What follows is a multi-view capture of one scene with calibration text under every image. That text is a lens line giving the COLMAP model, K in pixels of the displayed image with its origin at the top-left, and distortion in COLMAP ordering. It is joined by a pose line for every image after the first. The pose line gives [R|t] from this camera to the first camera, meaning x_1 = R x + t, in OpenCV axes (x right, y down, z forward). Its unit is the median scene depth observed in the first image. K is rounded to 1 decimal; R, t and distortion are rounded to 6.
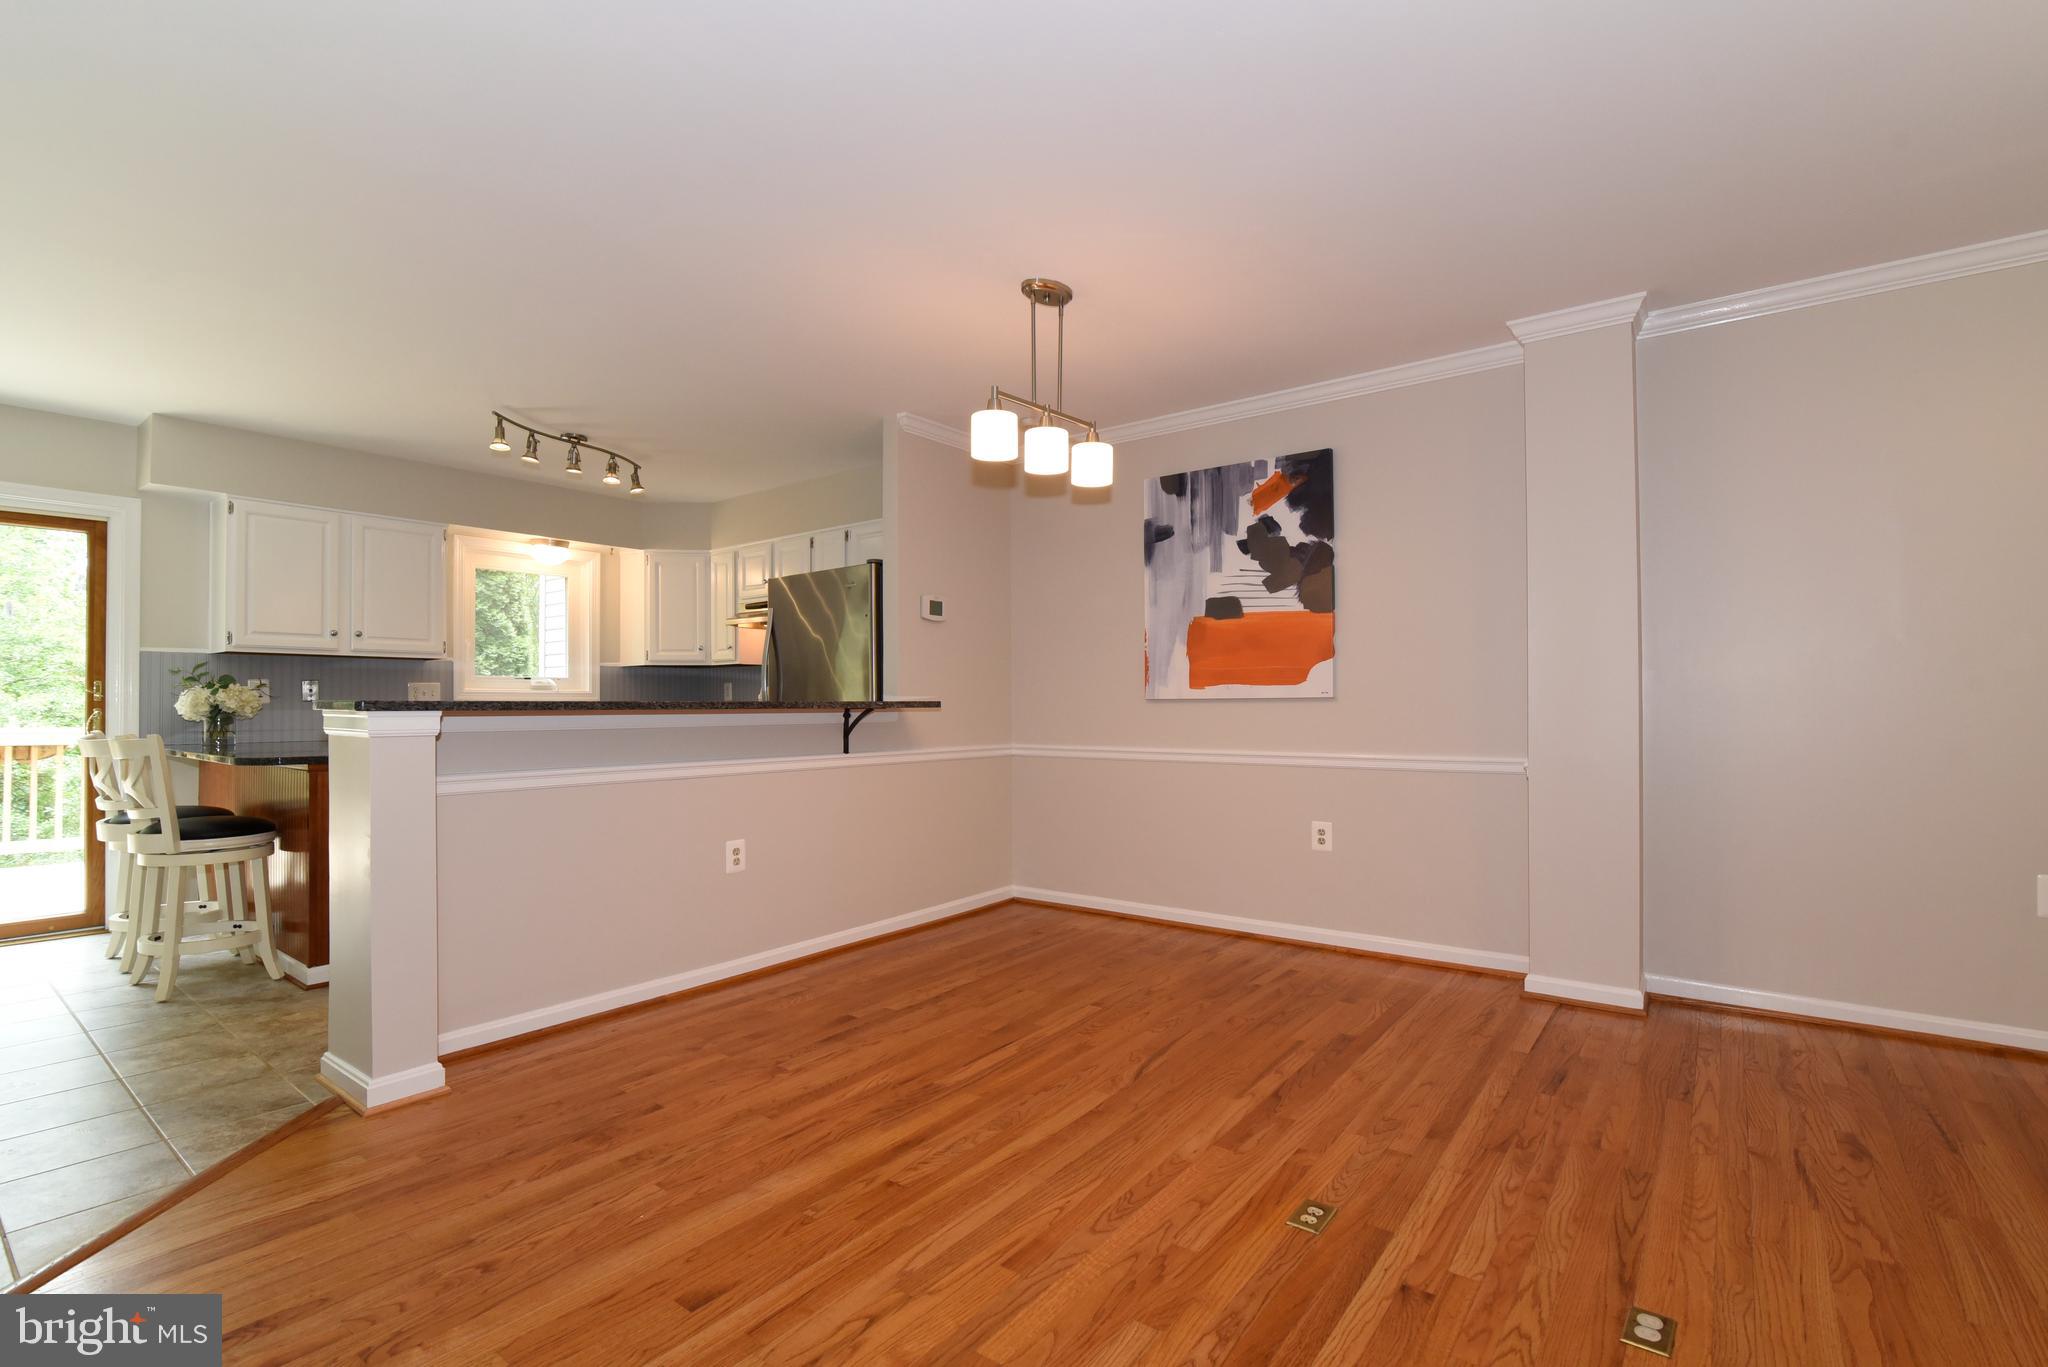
lens RADIAL K [[953.0, 0, 1043.7], [0, 953.0, 687.8], [0, 0, 1]] dist [-0.022791, 0.000995]
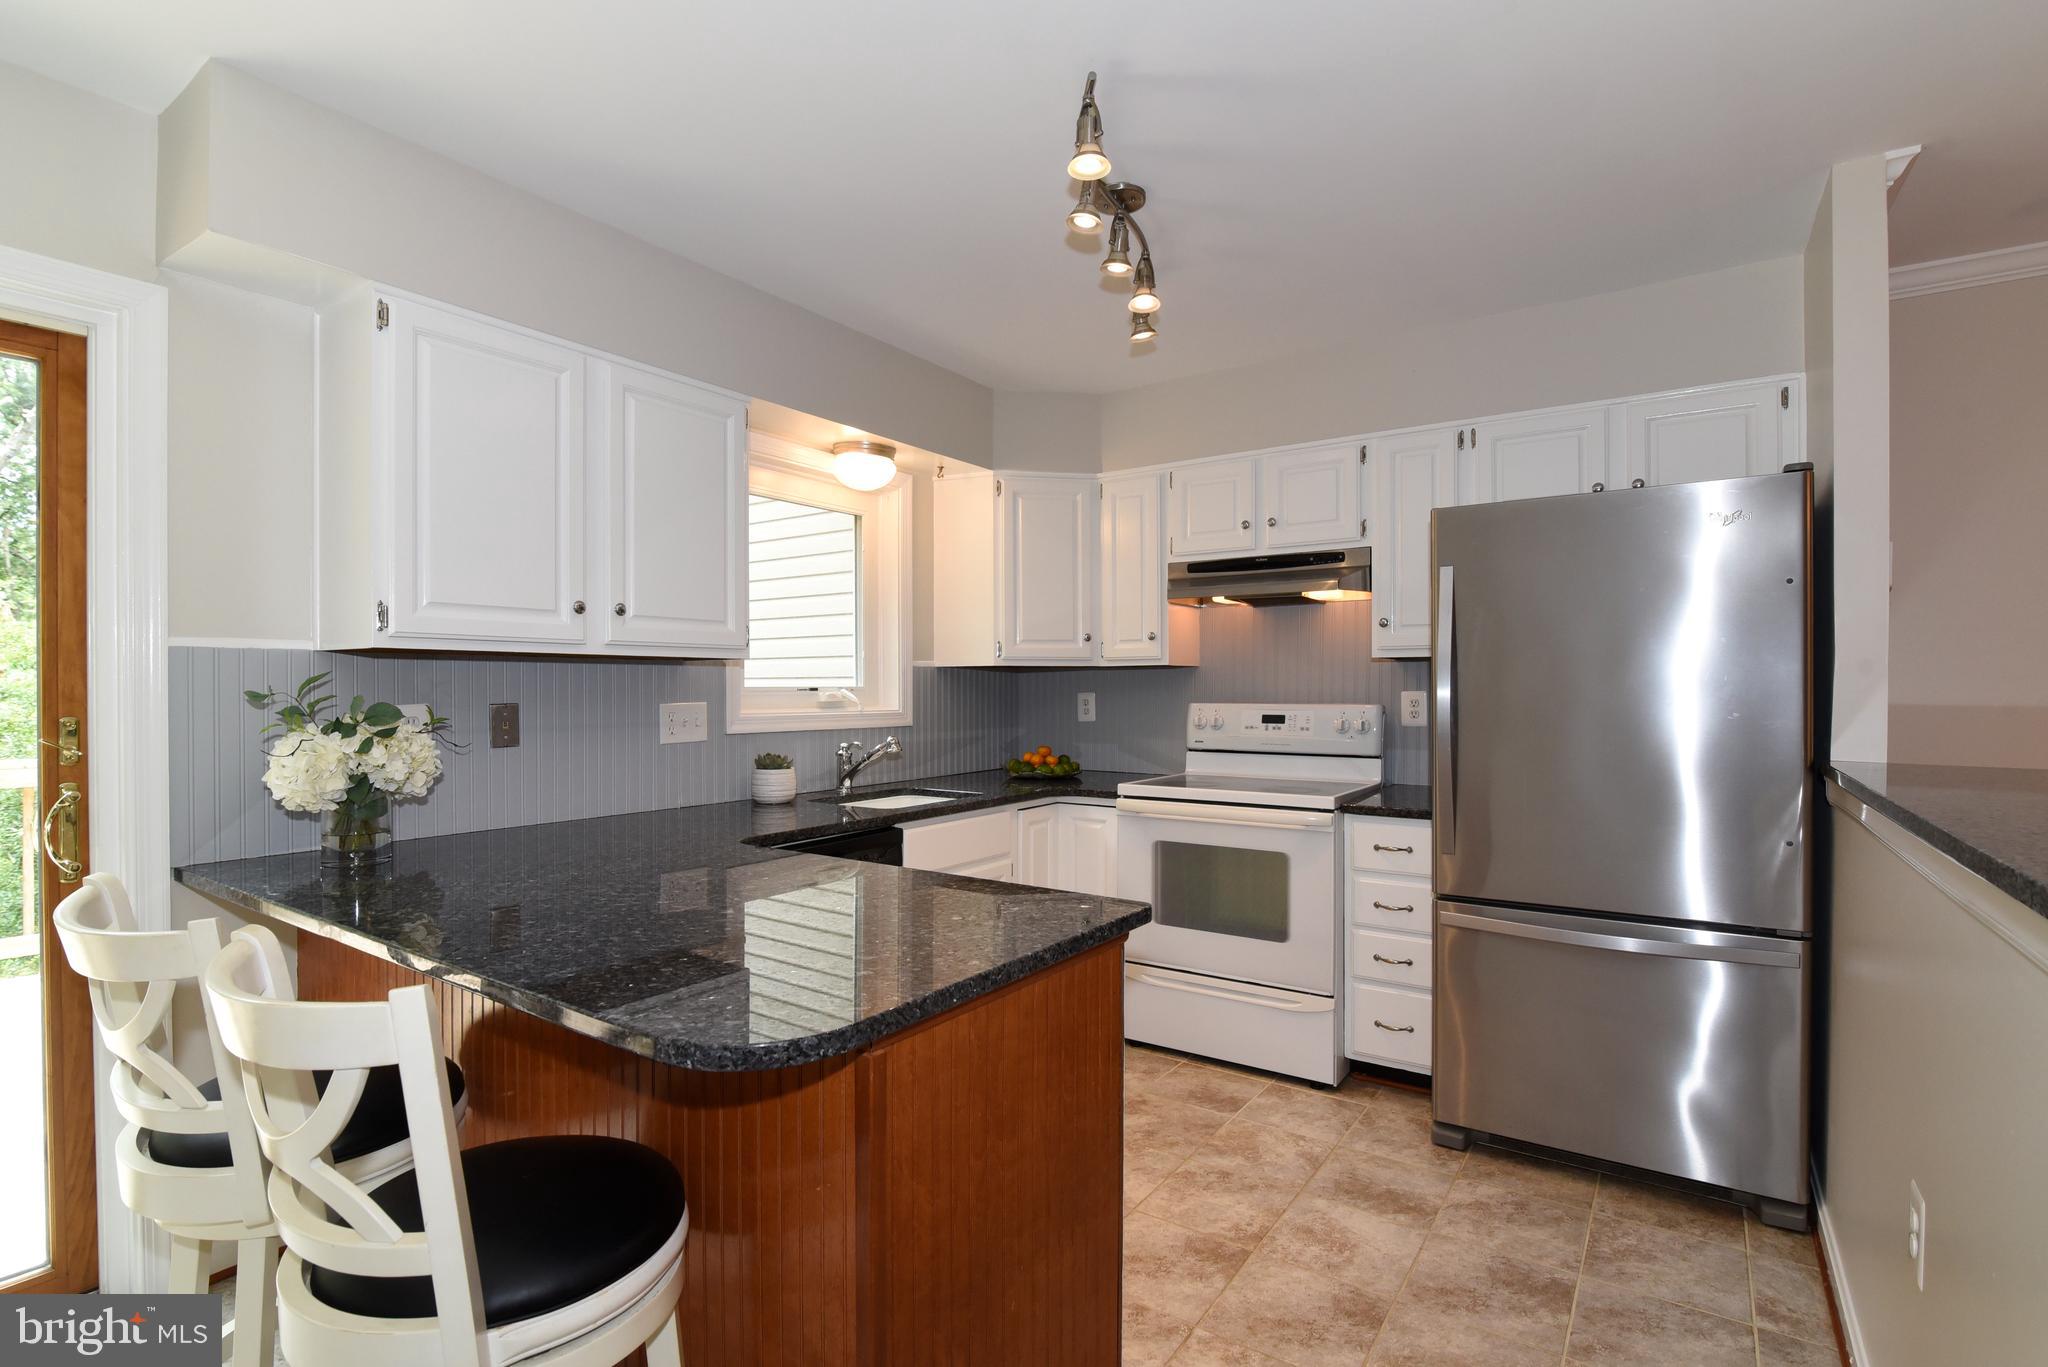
lens RADIAL K [[953.0, 0, 1003.9], [0, 953.0, 685.8], [0, 0, 1]] dist [-0.022791, 0.000995]
pose [[0.999034, 0.004523, 0.043722, -0.599194], [-0.005414, 0.999780, 0.020278, -0.031541], [-0.043620, -0.020495, 0.998838, 0.550233]]
